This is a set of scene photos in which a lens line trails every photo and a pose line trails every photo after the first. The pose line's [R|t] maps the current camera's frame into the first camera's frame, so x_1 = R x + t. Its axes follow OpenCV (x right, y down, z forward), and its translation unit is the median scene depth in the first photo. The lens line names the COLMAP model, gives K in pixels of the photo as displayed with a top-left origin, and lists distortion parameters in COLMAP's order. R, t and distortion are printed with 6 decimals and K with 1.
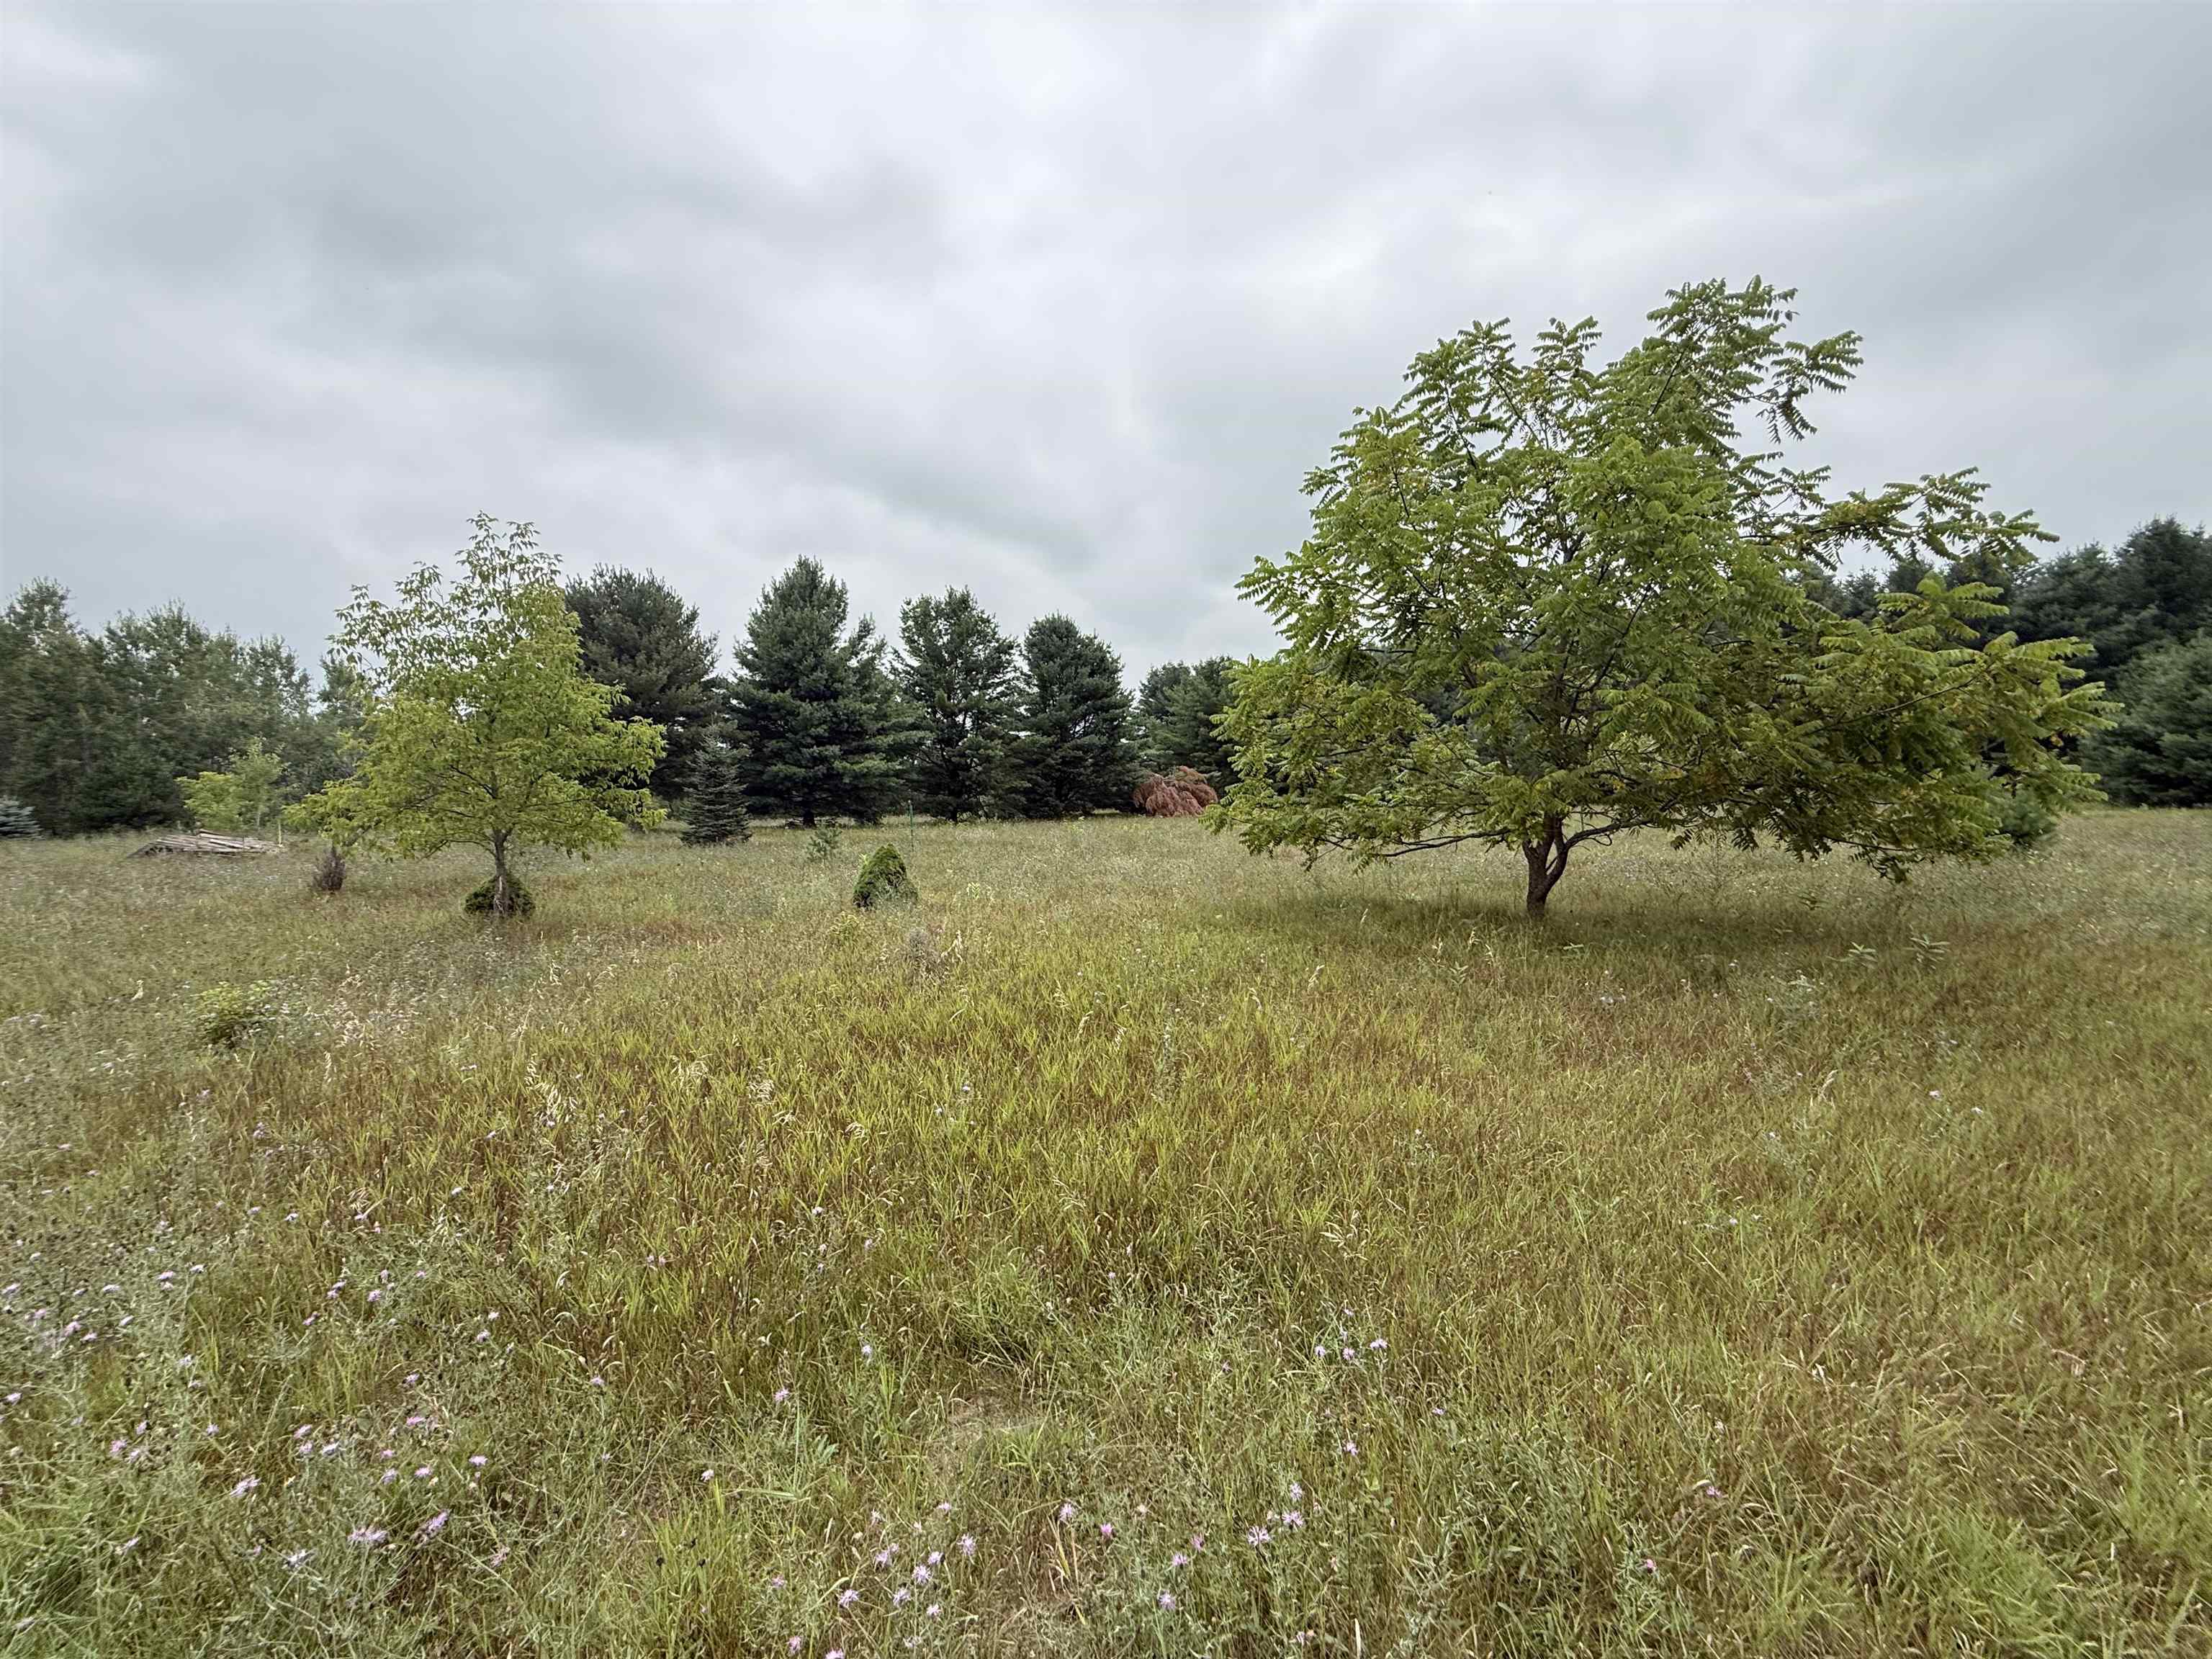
lens RADIAL K [[877.2, 0, 1099.3], [0, 877.2, 823.7], [0, 0, 1]] dist [-0.005729, 0.001075]
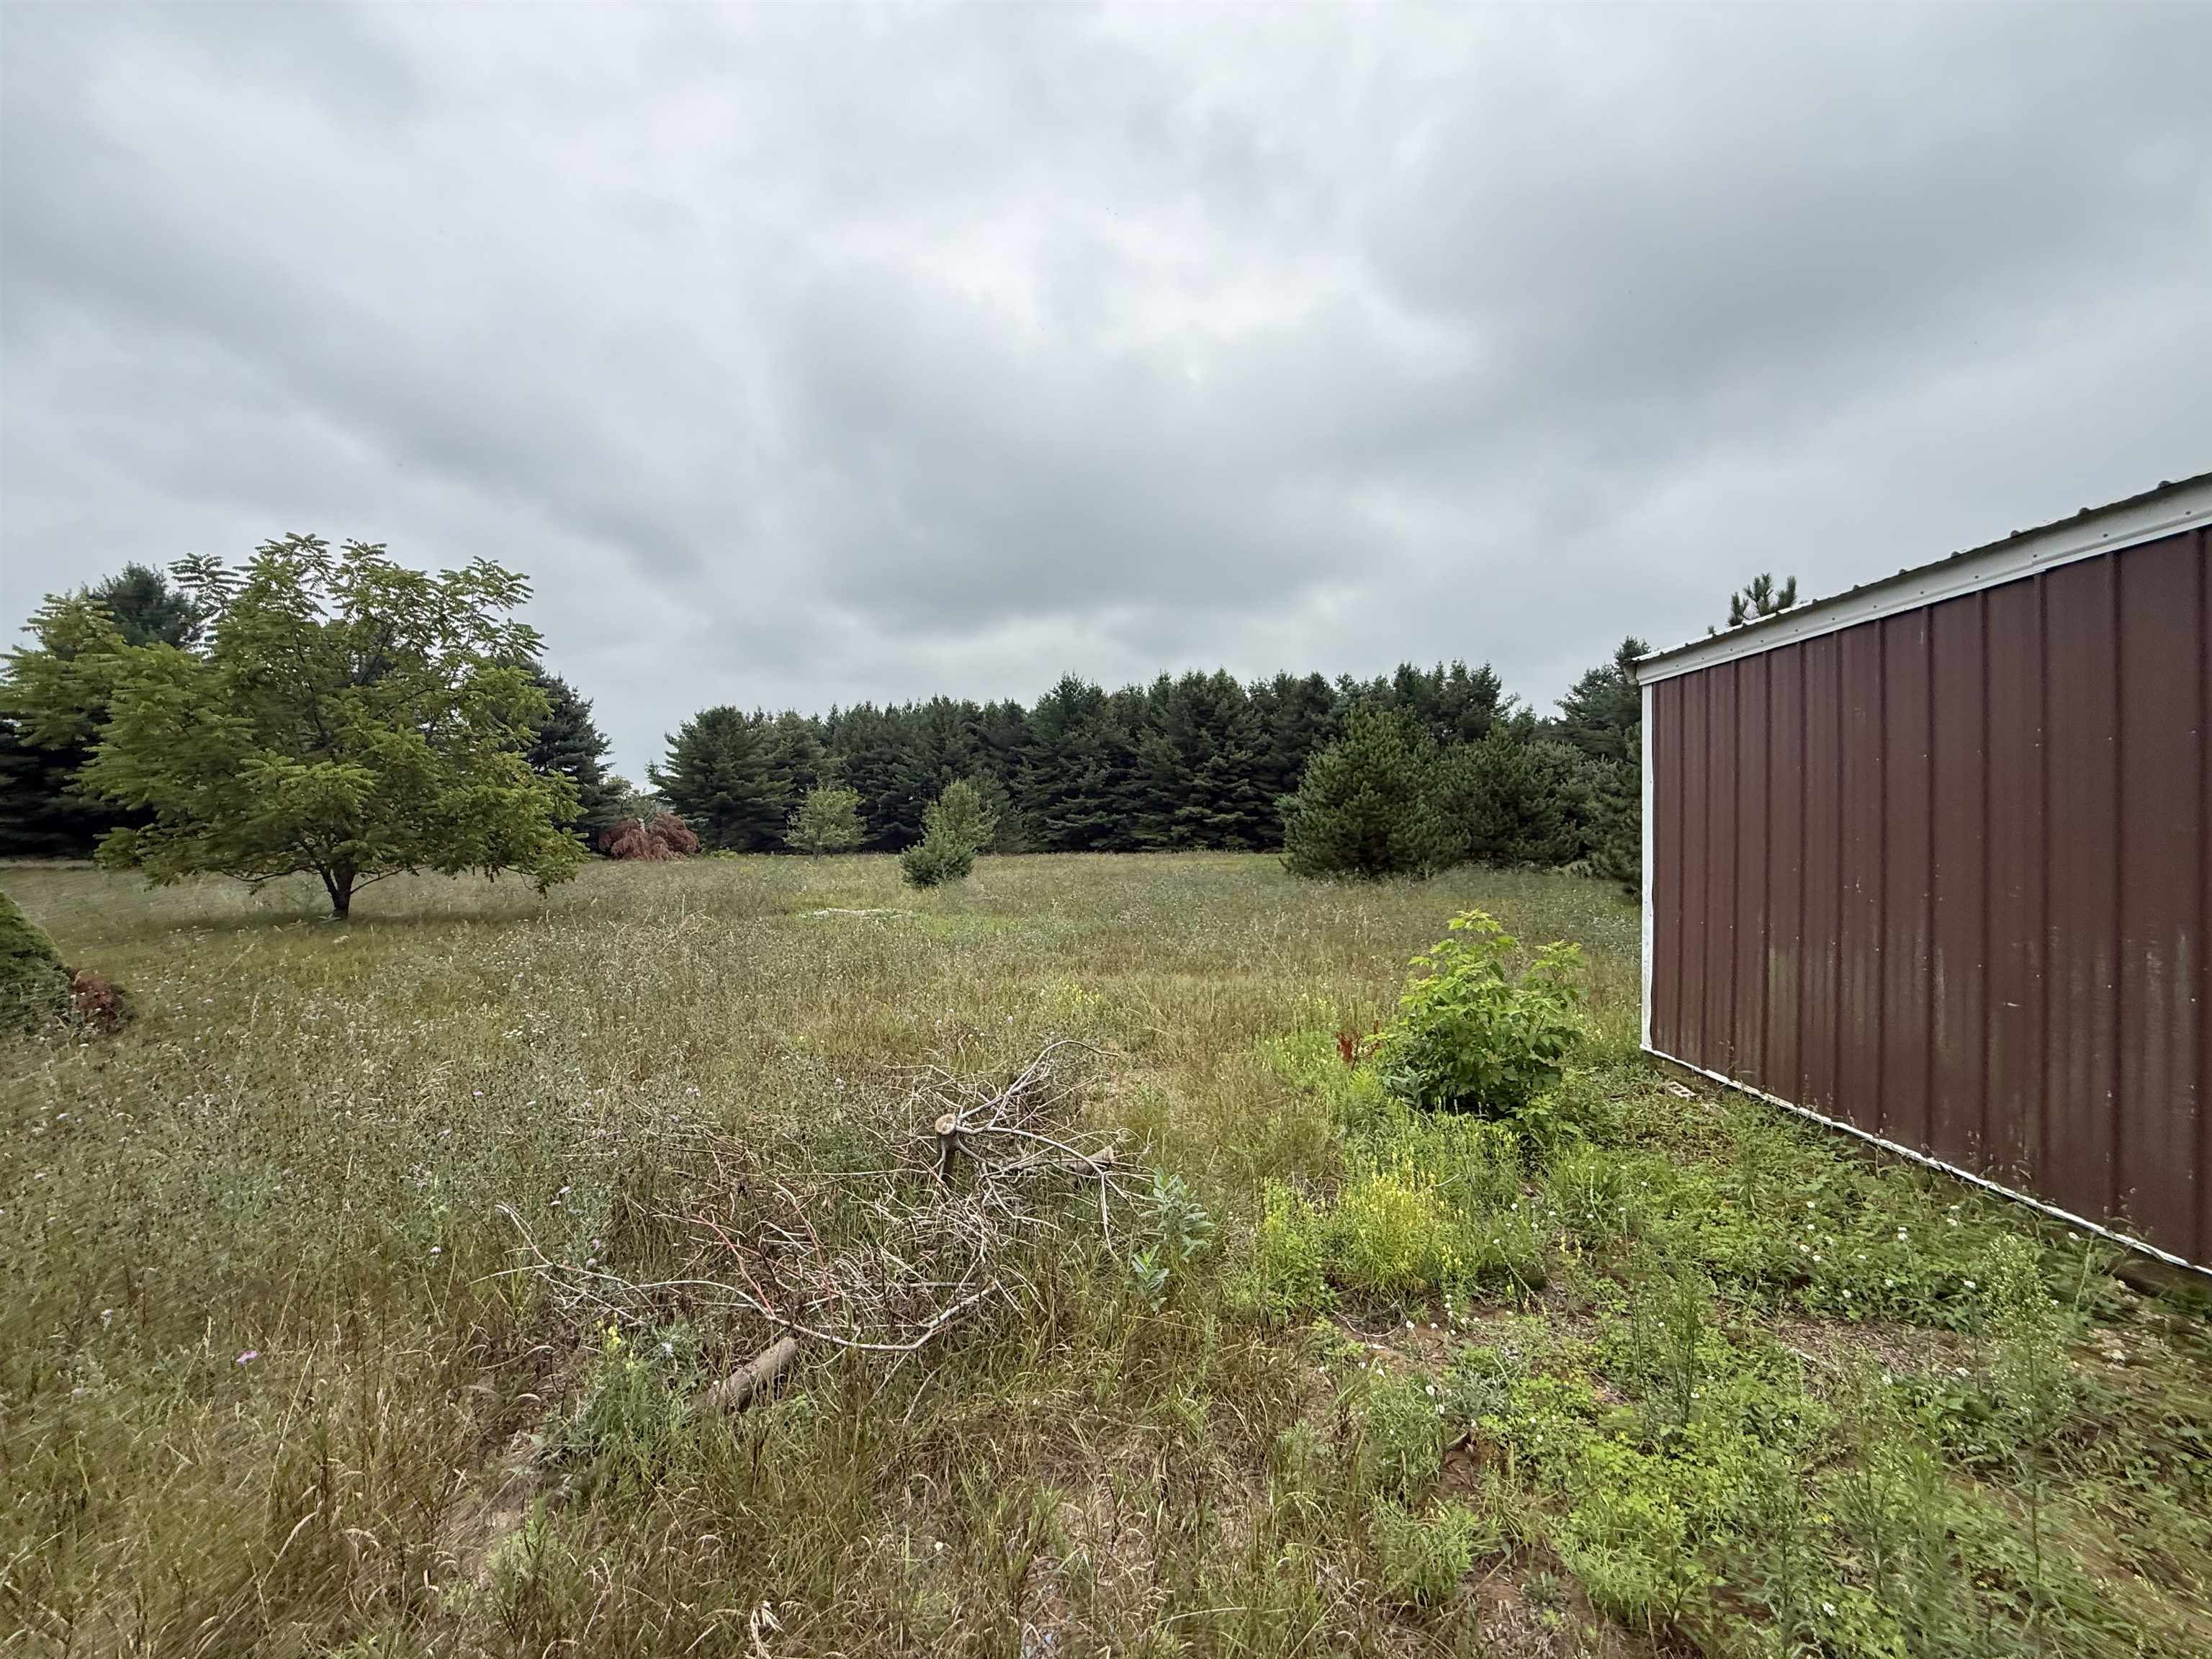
lens RADIAL K [[877.2, 0, 1104.0], [0, 877.2, 828.2], [0, 0, 1]] dist [-0.005729, 0.001075]
pose [[0.920697, 0.023652, 0.389560, 0.946981], [-0.004313, 0.998718, -0.050443, 0.016203], [-0.390254, 0.044762, 0.919619, -0.723496]]
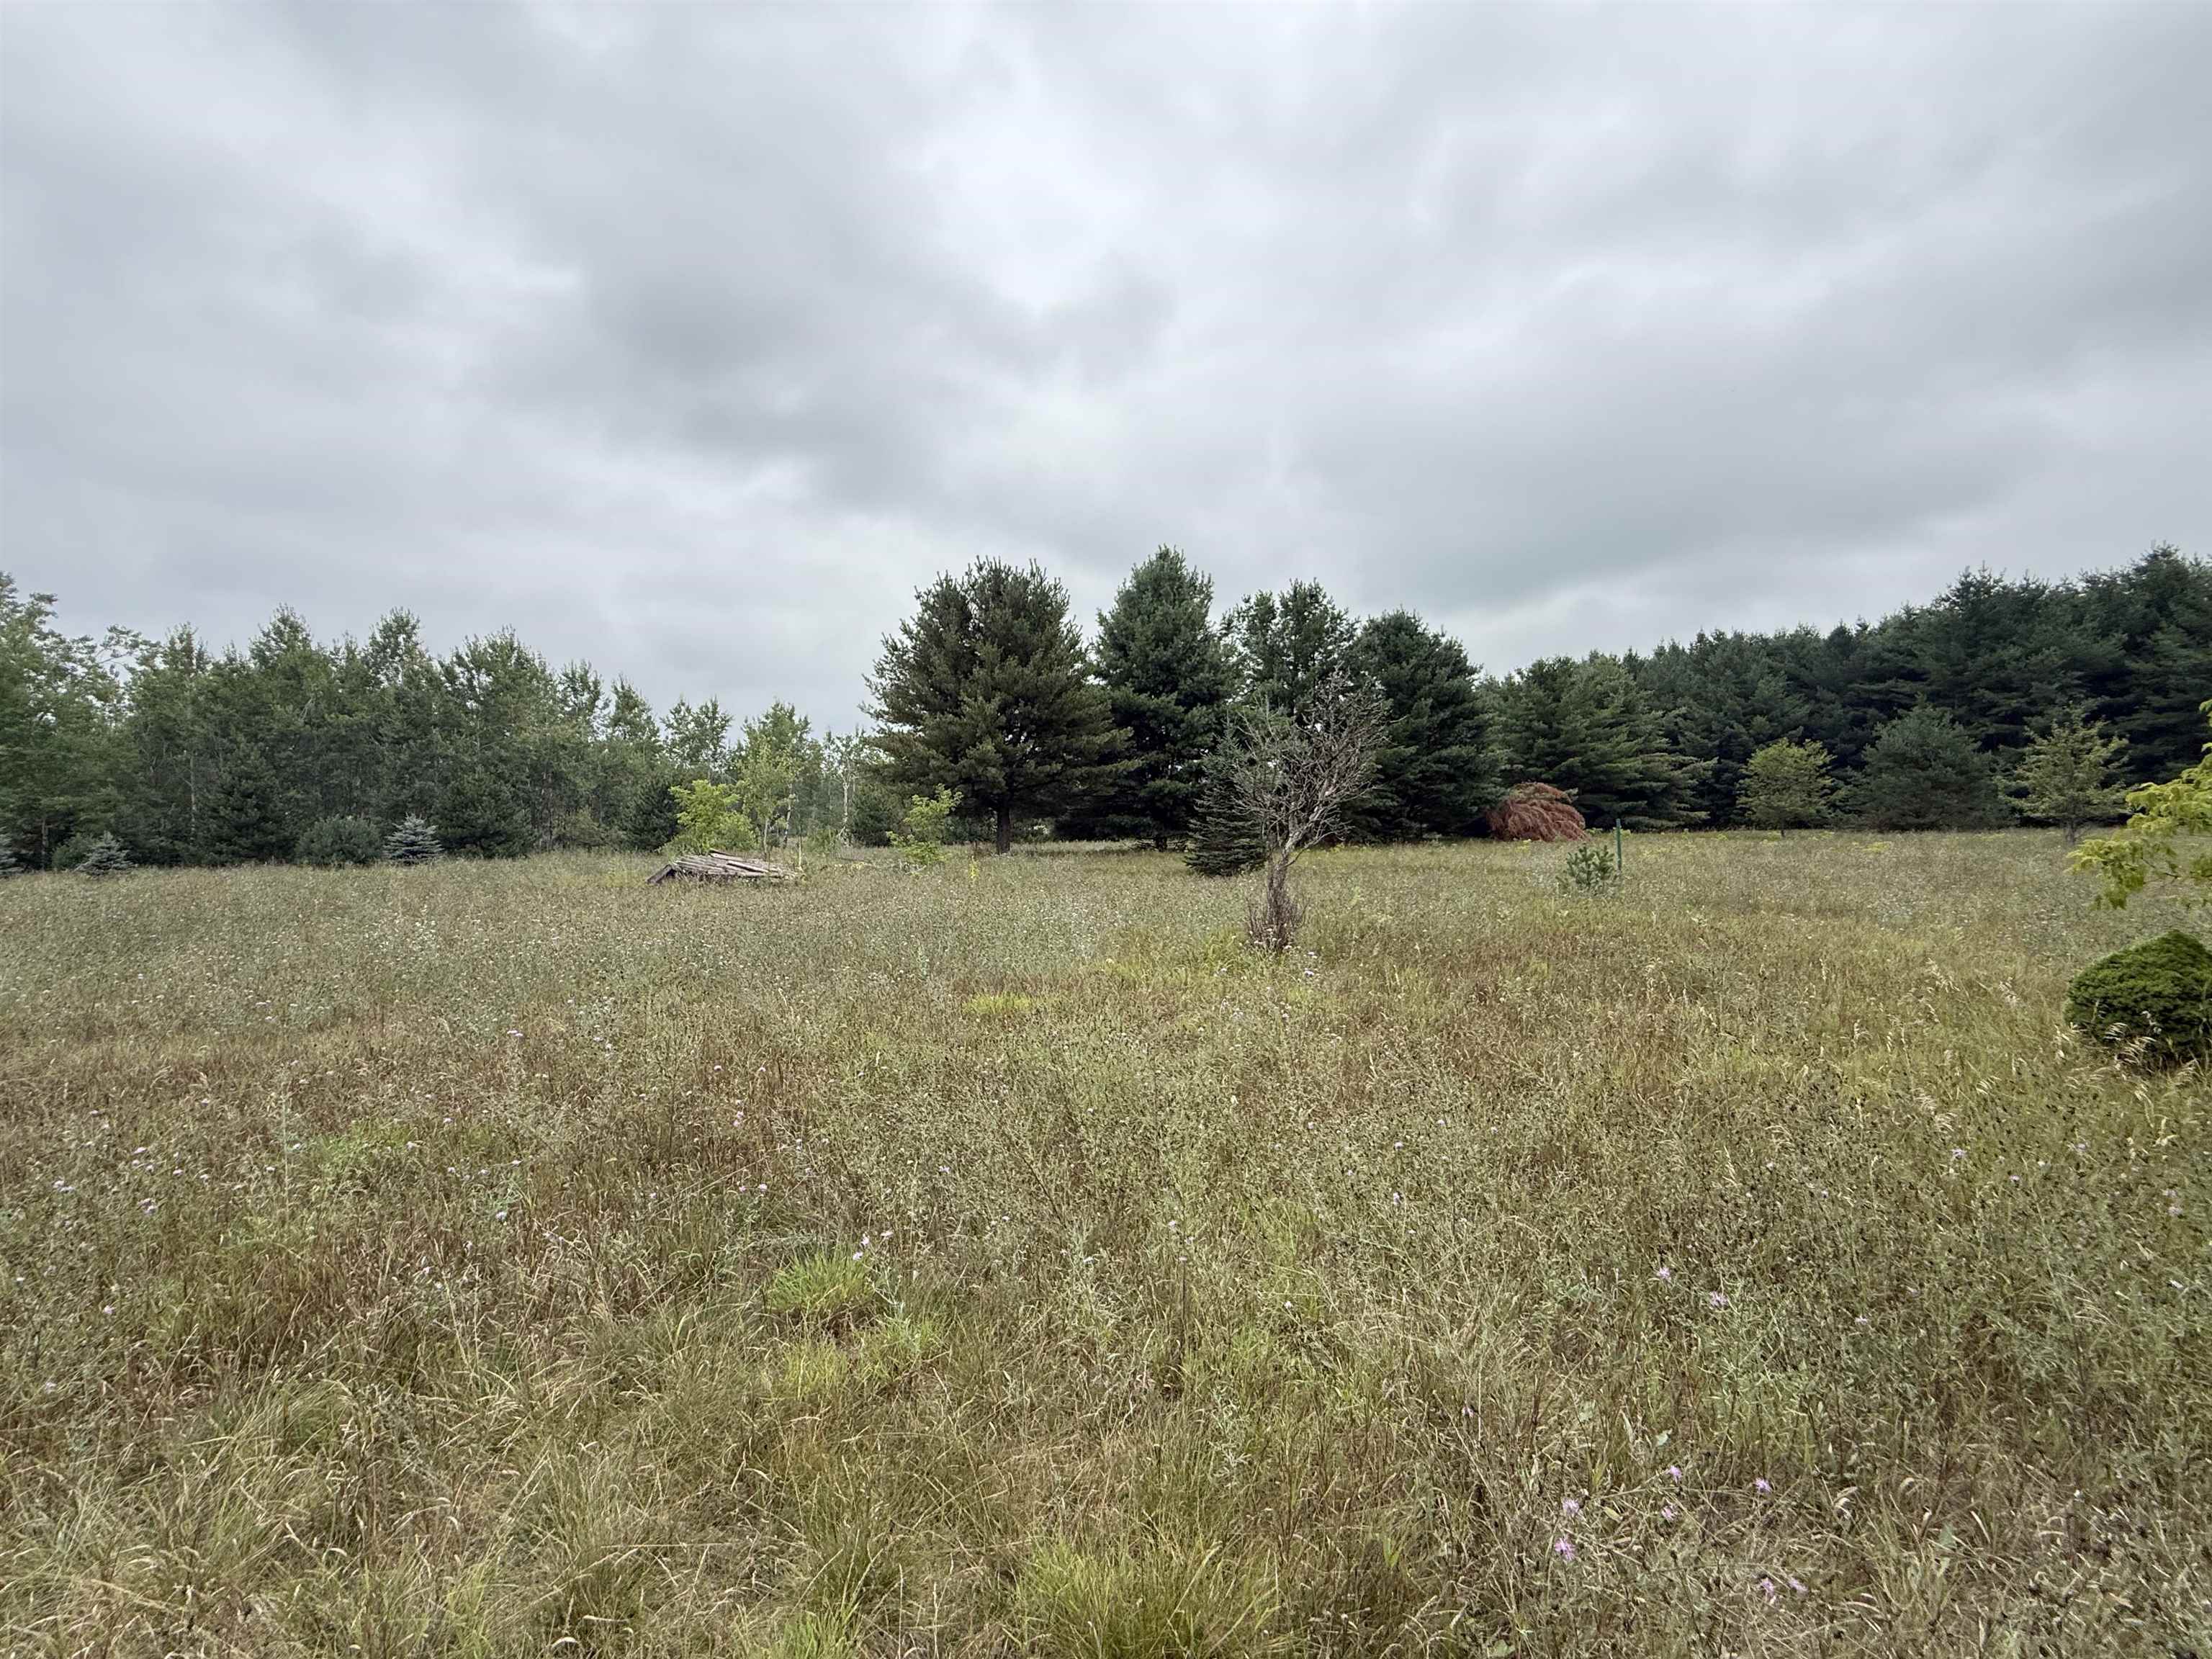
lens RADIAL K [[877.2, 0, 1100.1], [0, 877.2, 828.5], [0, 0, 1]] dist [-0.005729, 0.001075]
pose [[0.988853, 0.000348, -0.148893, -1.161763], [-0.003988, 0.999700, -0.024152, 0.013519], [0.148840, 0.024477, 0.988558, 0.505536]]
